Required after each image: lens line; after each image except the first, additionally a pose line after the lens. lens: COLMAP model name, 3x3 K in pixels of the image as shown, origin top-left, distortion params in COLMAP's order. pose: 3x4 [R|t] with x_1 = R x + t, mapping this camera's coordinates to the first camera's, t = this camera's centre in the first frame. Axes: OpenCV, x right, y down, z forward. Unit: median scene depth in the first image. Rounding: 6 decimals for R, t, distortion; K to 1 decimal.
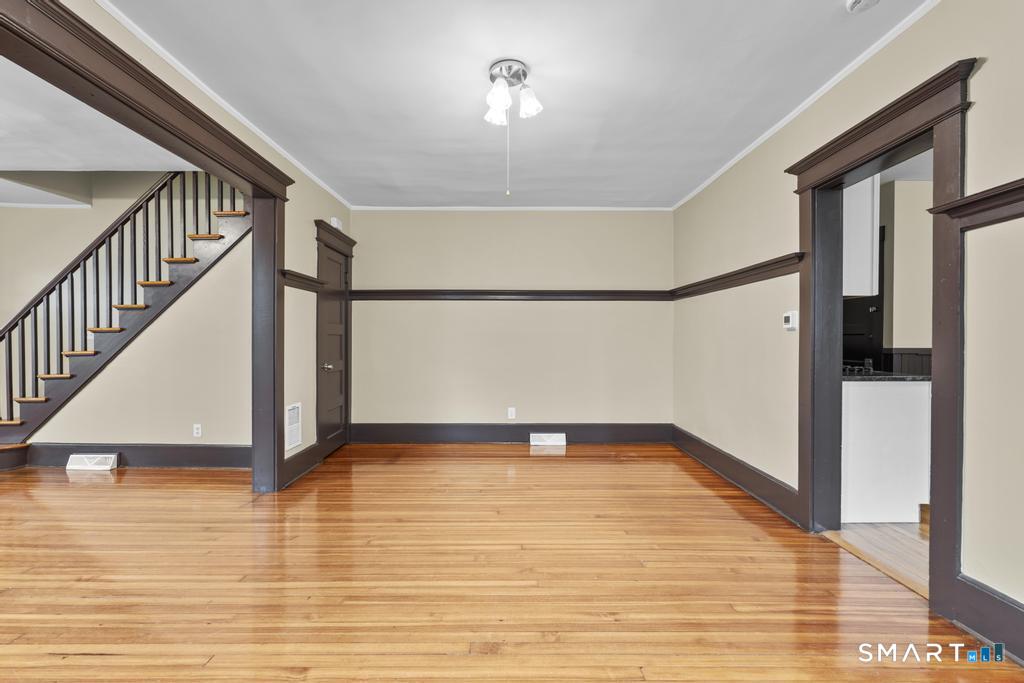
lens RADIAL K [[458.9, 0, 509.0], [0, 458.9, 344.9], [0, 0, 1]] dist [-0.000331, 0.000338]
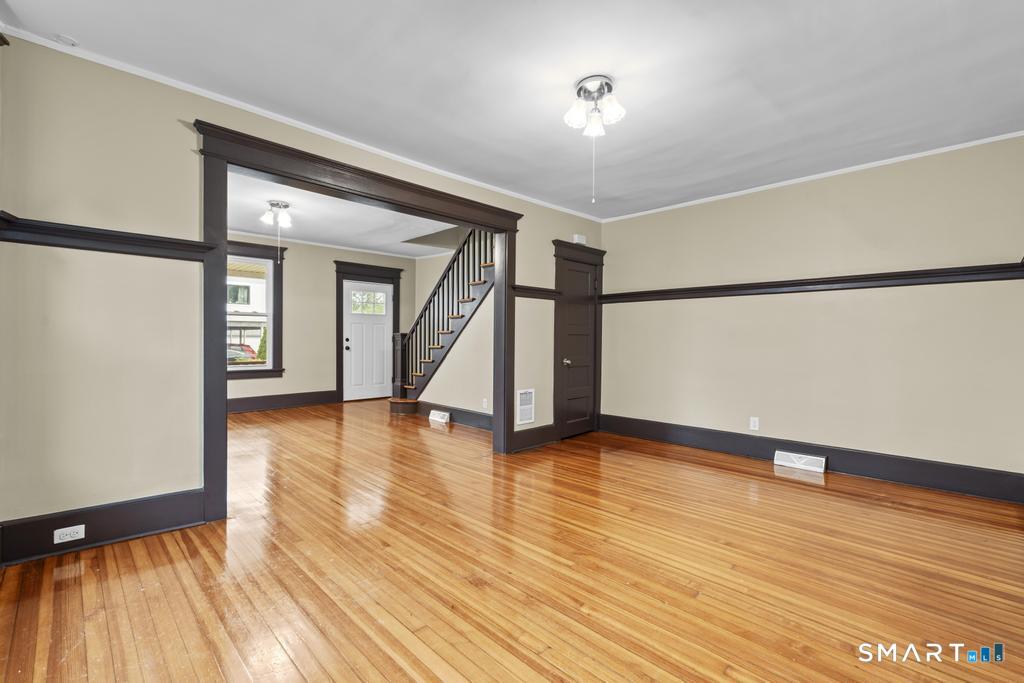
lens RADIAL K [[458.9, 0, 506.1], [0, 458.9, 336.1], [0, 0, 1]] dist [-0.000331, 0.000338]
pose [[0.692616, -0.003791, -0.721296, 0.378872], [-0.009696, 0.999847, -0.014566, 0.000632], [0.721241, 0.017082, 0.692473, 0.070068]]
